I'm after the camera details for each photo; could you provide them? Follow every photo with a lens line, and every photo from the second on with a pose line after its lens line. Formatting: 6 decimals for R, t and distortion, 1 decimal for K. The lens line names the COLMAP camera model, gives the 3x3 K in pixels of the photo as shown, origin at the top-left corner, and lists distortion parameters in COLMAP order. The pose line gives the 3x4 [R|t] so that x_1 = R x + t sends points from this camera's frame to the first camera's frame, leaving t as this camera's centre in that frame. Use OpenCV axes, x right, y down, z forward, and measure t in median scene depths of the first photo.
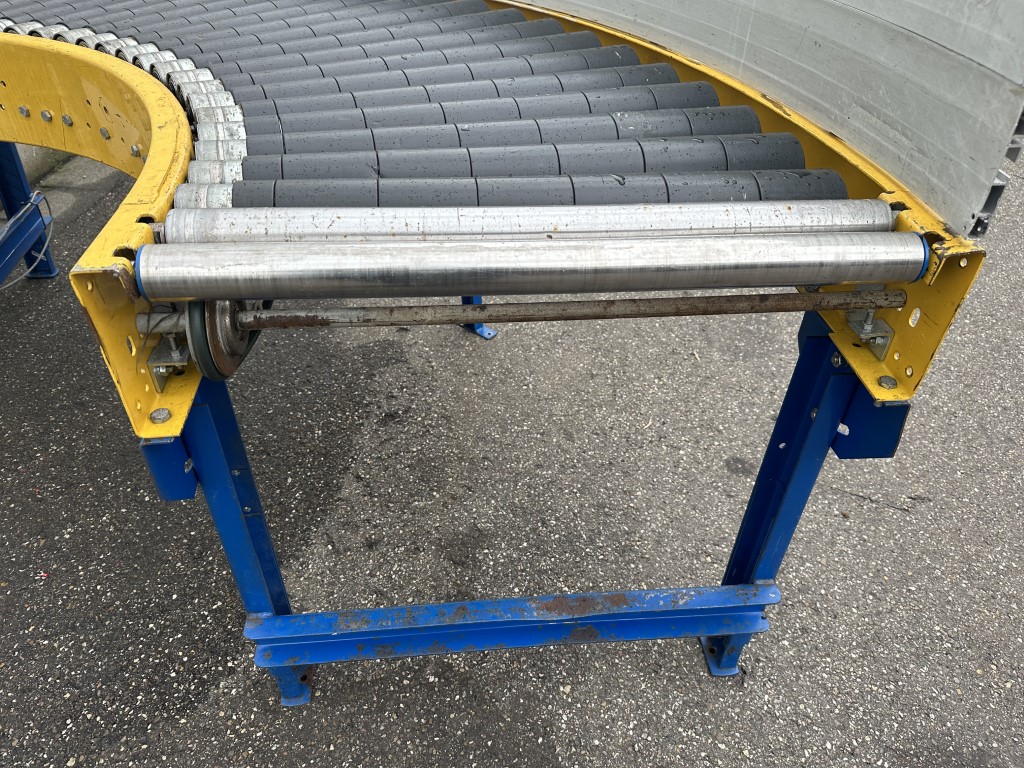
lens RADIAL K [[729.6, 0, 507.6], [0, 729.6, 379.6], [0, 0, 1]] dist [0.035716, -0.047558]
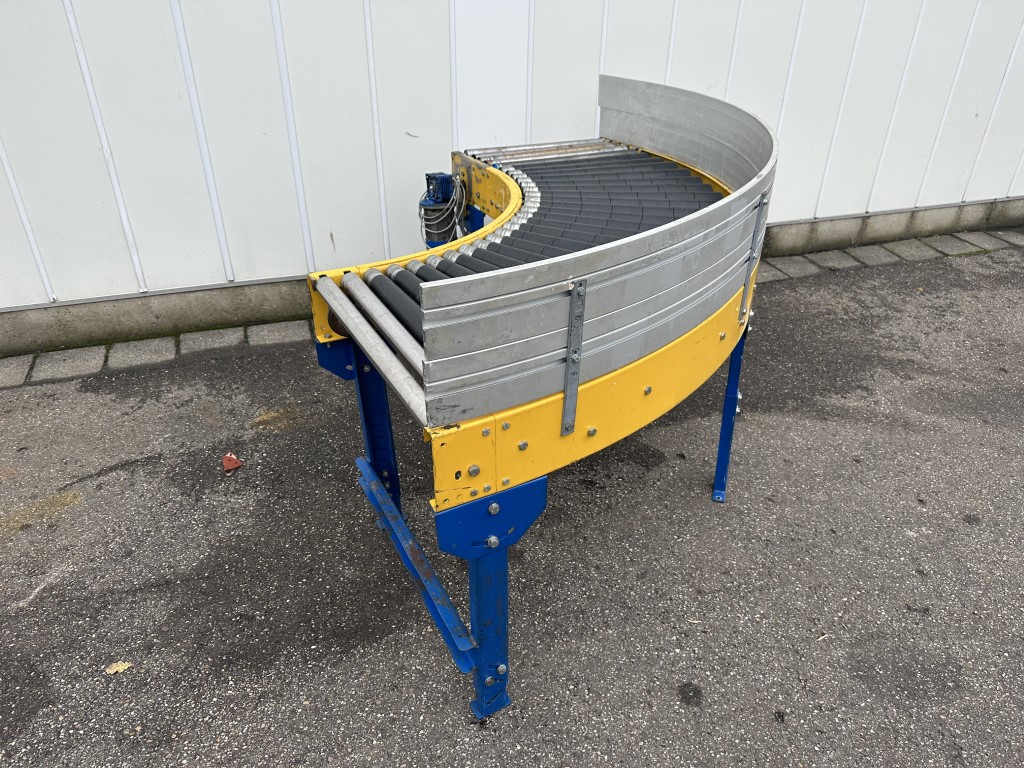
lens RADIAL K [[720.2, 0, 512.0], [0, 720.2, 384.0], [0, 0, 1]] dist [0.056134, -0.084345]
pose [[0.385274, 0.462066, -0.798786, 1.203686], [-0.567832, 0.801037, 0.189489, -0.423328], [0.727414, 0.380571, 0.570994, 0.025590]]
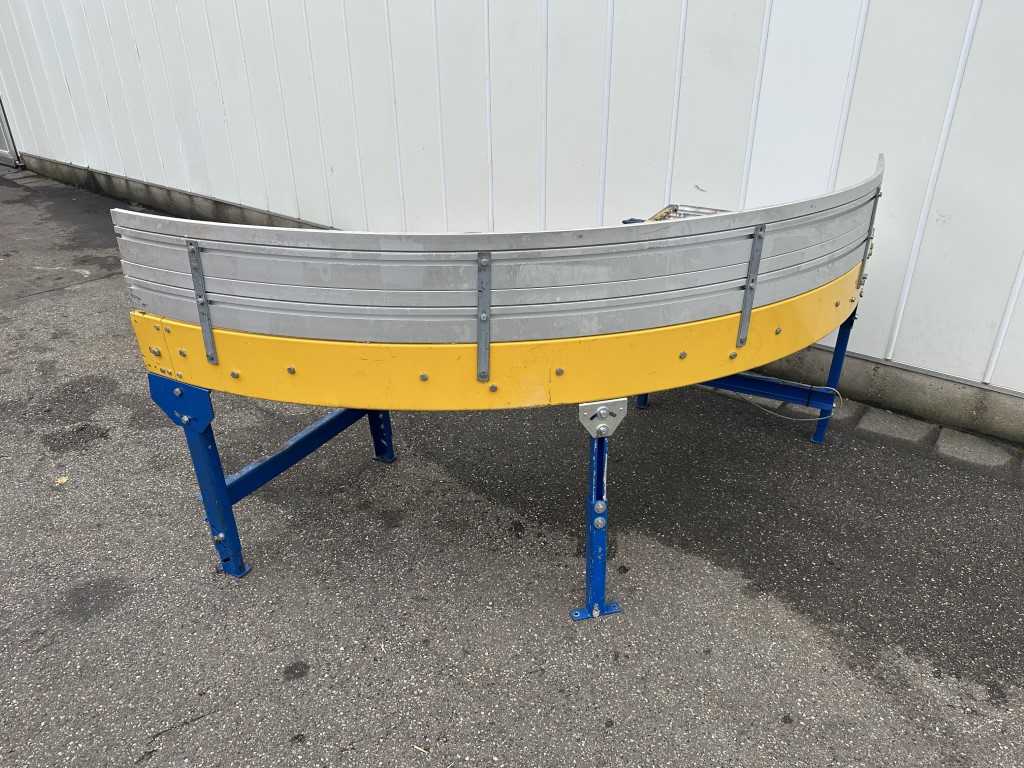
lens RADIAL K [[720.2, 0, 512.0], [0, 720.2, 384.0], [0, 0, 1]] dist [0.056134, -0.084345]
pose [[-0.567986, 0.365538, -0.737411, 1.129528], [-0.503779, 0.554103, 0.662704, -1.505166], [0.650845, 0.747898, -0.130572, 1.441886]]
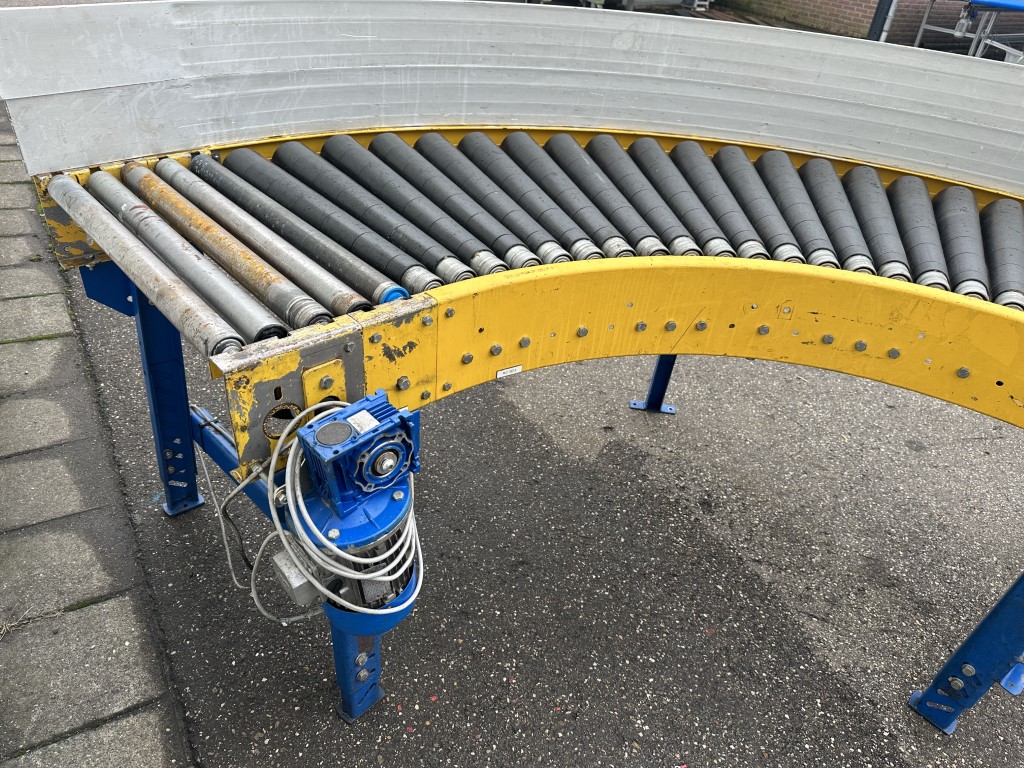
lens RADIAL K [[729.6, 0, 507.6], [0, 729.6, 379.6], [0, 0, 1]] dist [0.035716, -0.047558]
pose [[0.810719, -0.271870, 0.518480, -1.414072], [0.284517, 0.956980, 0.056917, -0.426514], [-0.511648, 0.101373, 0.853194, 0.260000]]
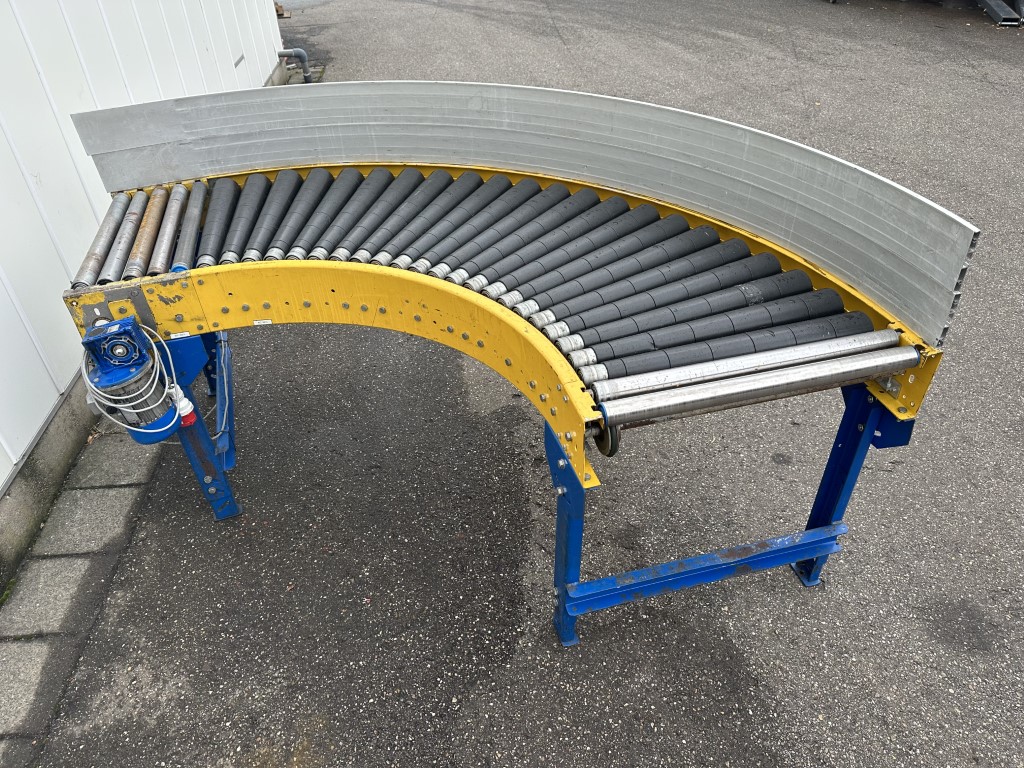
lens RADIAL K [[720.2, 0, 512.0], [0, 720.2, 384.0], [0, 0, 1]] dist [0.056134, -0.084345]
pose [[0.984821, -0.139972, 0.102644, -0.509398], [0.142141, 0.989746, -0.014095, -0.130356], [-0.099619, 0.028471, 0.994618, -0.618592]]
